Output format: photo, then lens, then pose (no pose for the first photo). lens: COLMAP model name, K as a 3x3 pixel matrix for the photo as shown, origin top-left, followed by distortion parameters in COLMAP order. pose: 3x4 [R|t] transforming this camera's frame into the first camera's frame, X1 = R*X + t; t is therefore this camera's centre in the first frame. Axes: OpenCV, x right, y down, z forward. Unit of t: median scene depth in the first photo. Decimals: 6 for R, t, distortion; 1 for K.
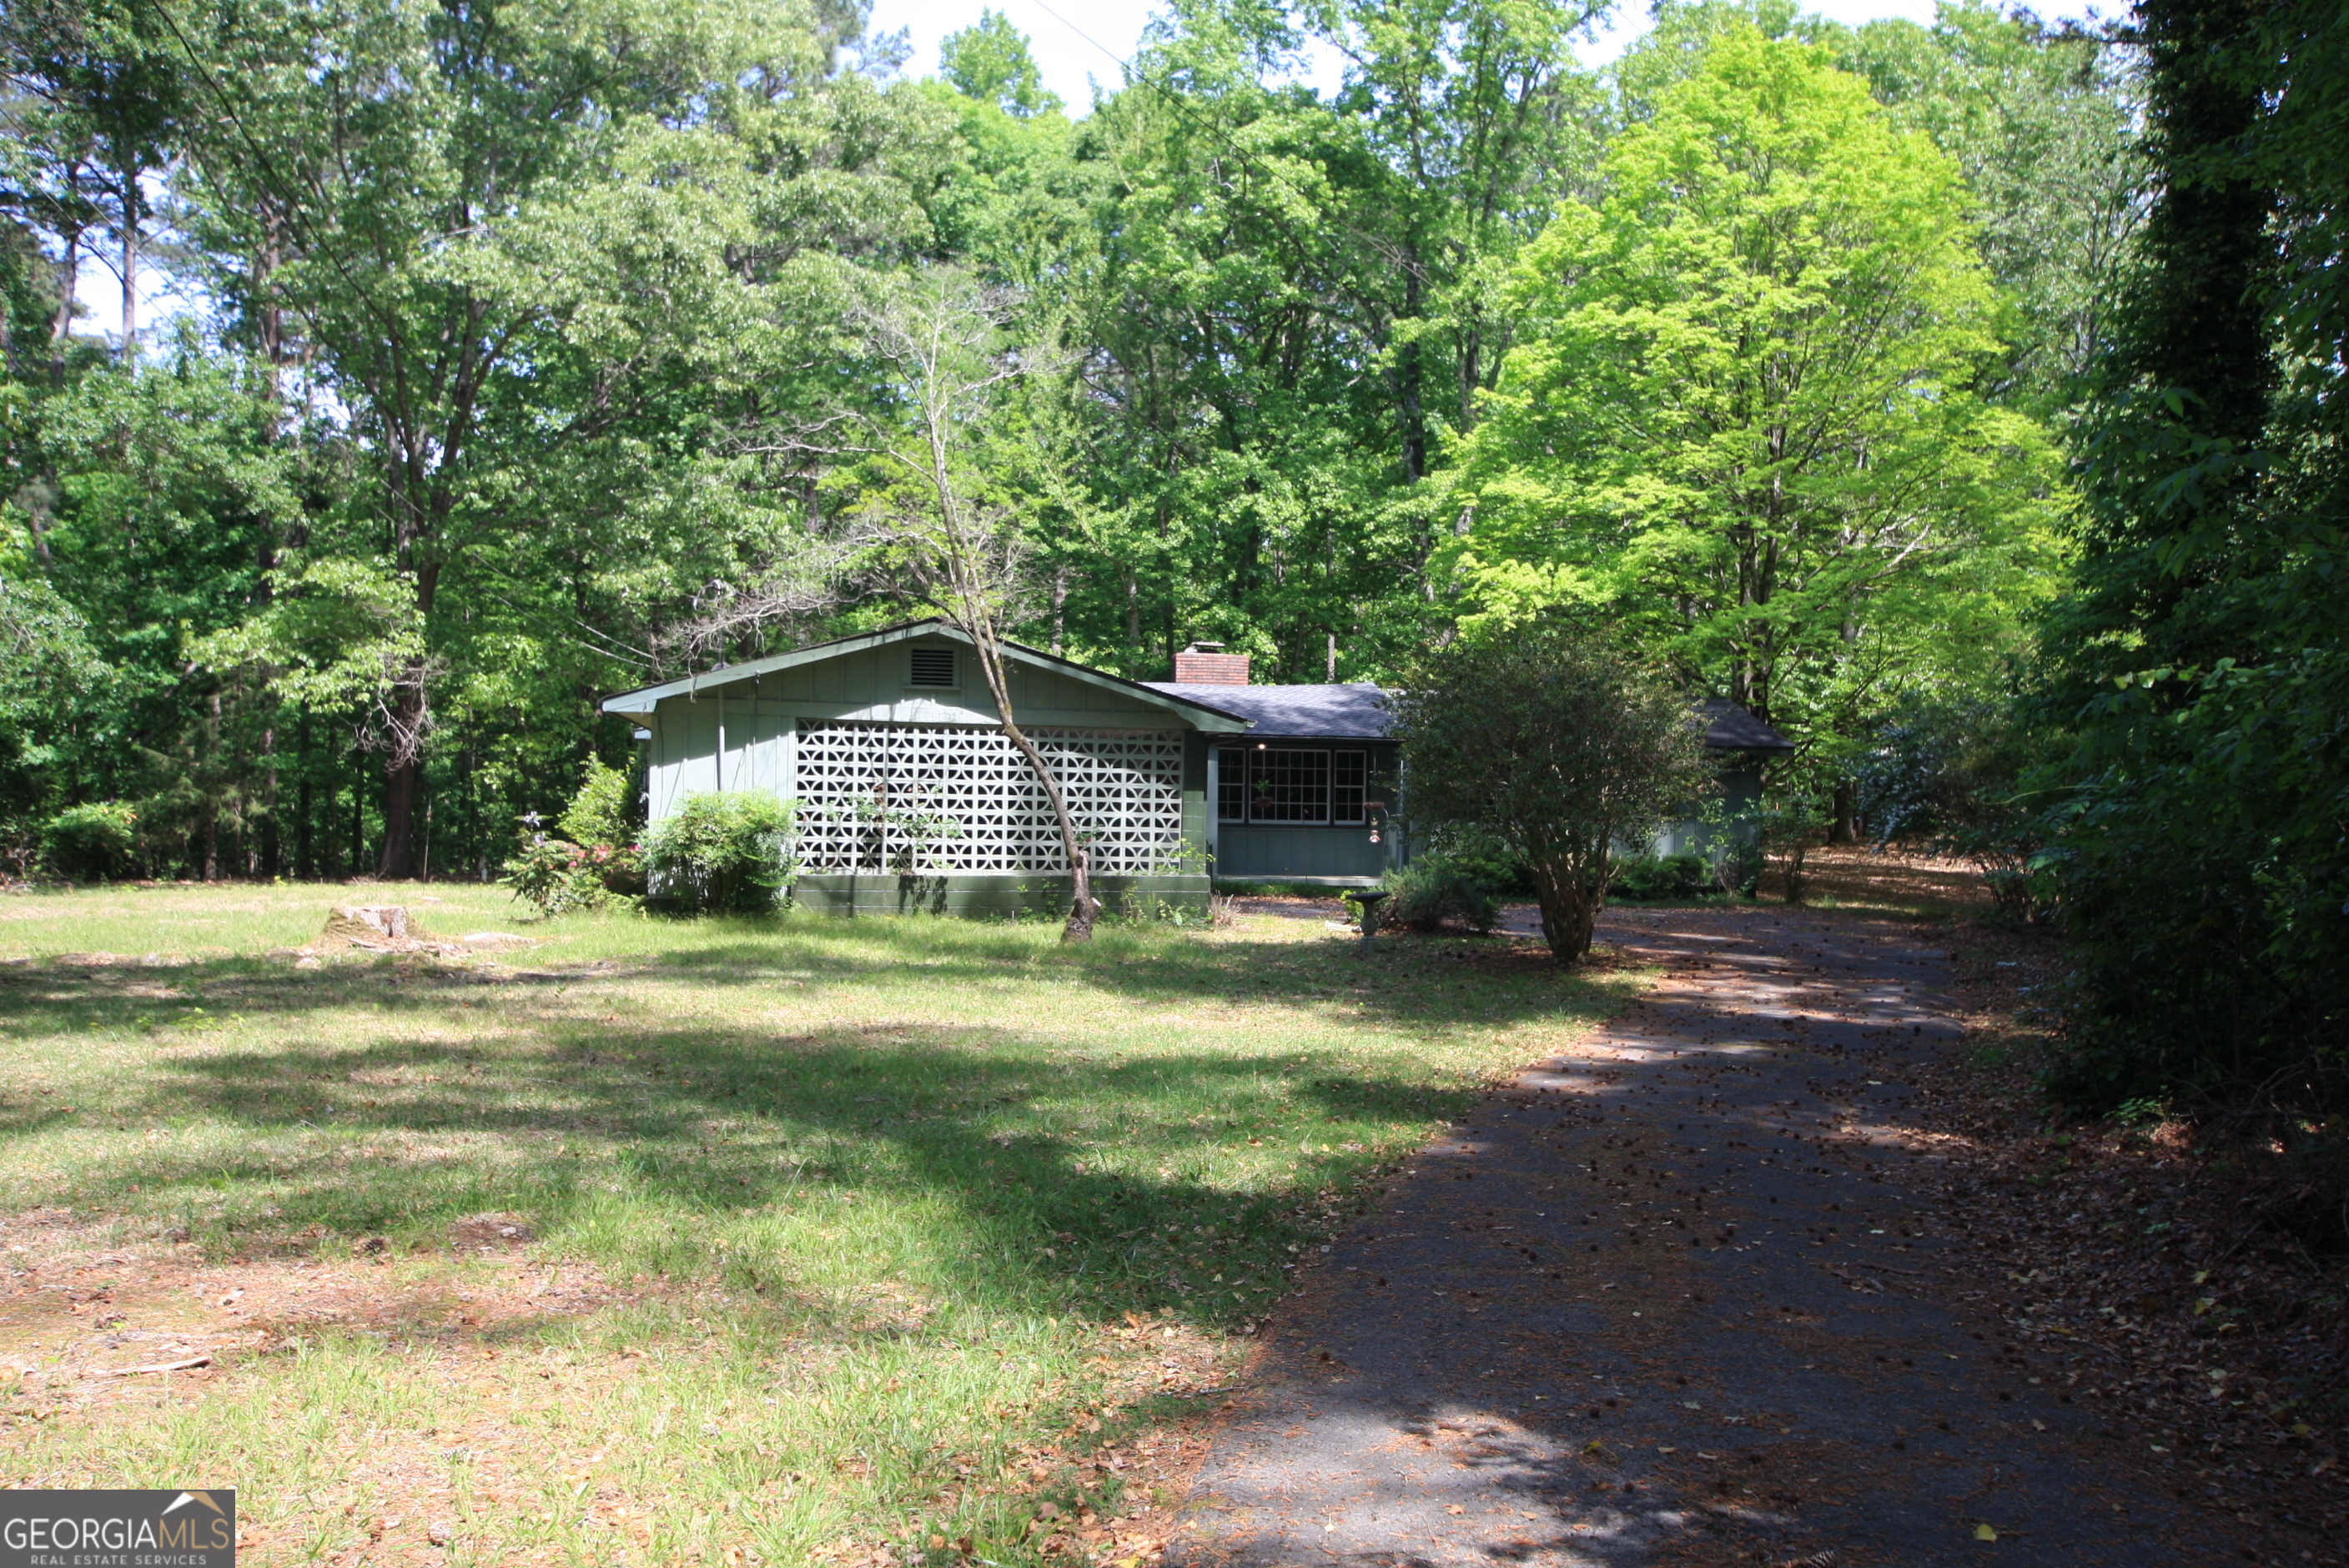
lens RADIAL K [[2223.5, 0, 1176.3], [0, 2223.5, 788.4], [0, 0, 1]] dist [-0.007751, 0.000000]
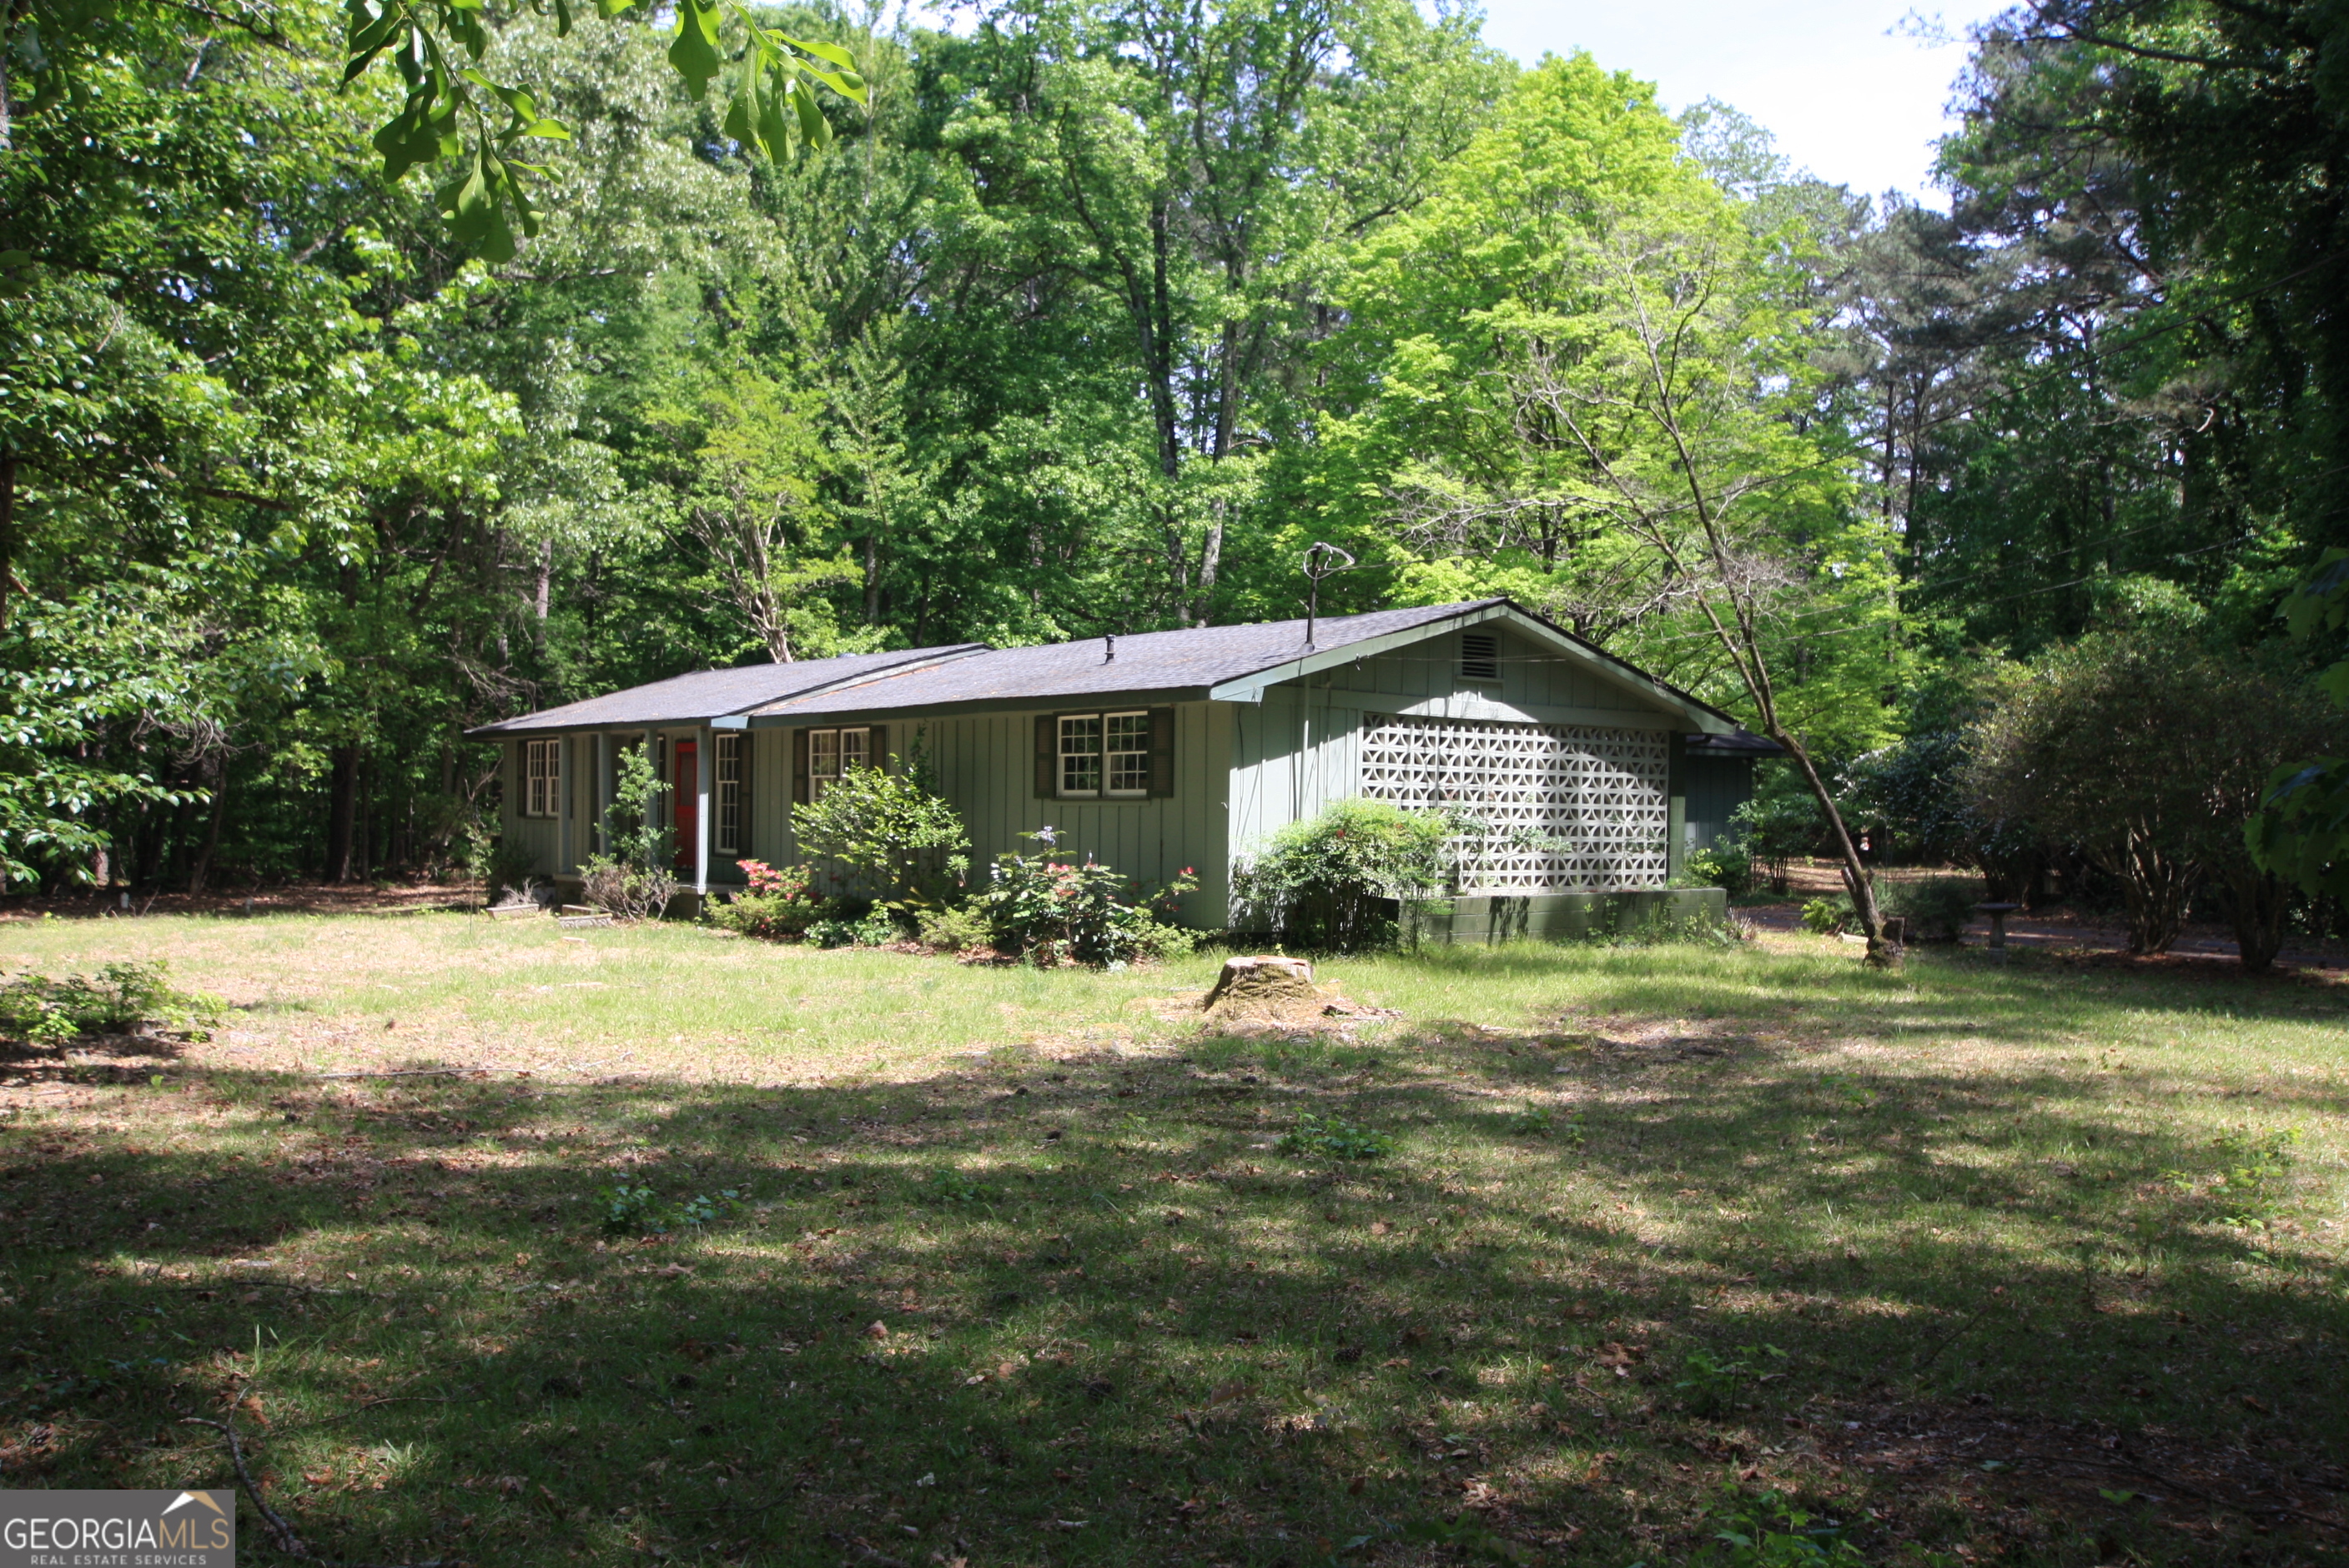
lens RADIAL K [[2223.5, 0, 1174.9], [0, 2223.5, 780.3], [0, 0, 1]] dist [-0.007751, 0.000000]
pose [[0.869198, 0.001828, 0.494460, -0.645085], [-0.002809, 0.999995, 0.001240, -0.006474], [-0.494455, -0.002467, 0.869199, 0.301663]]
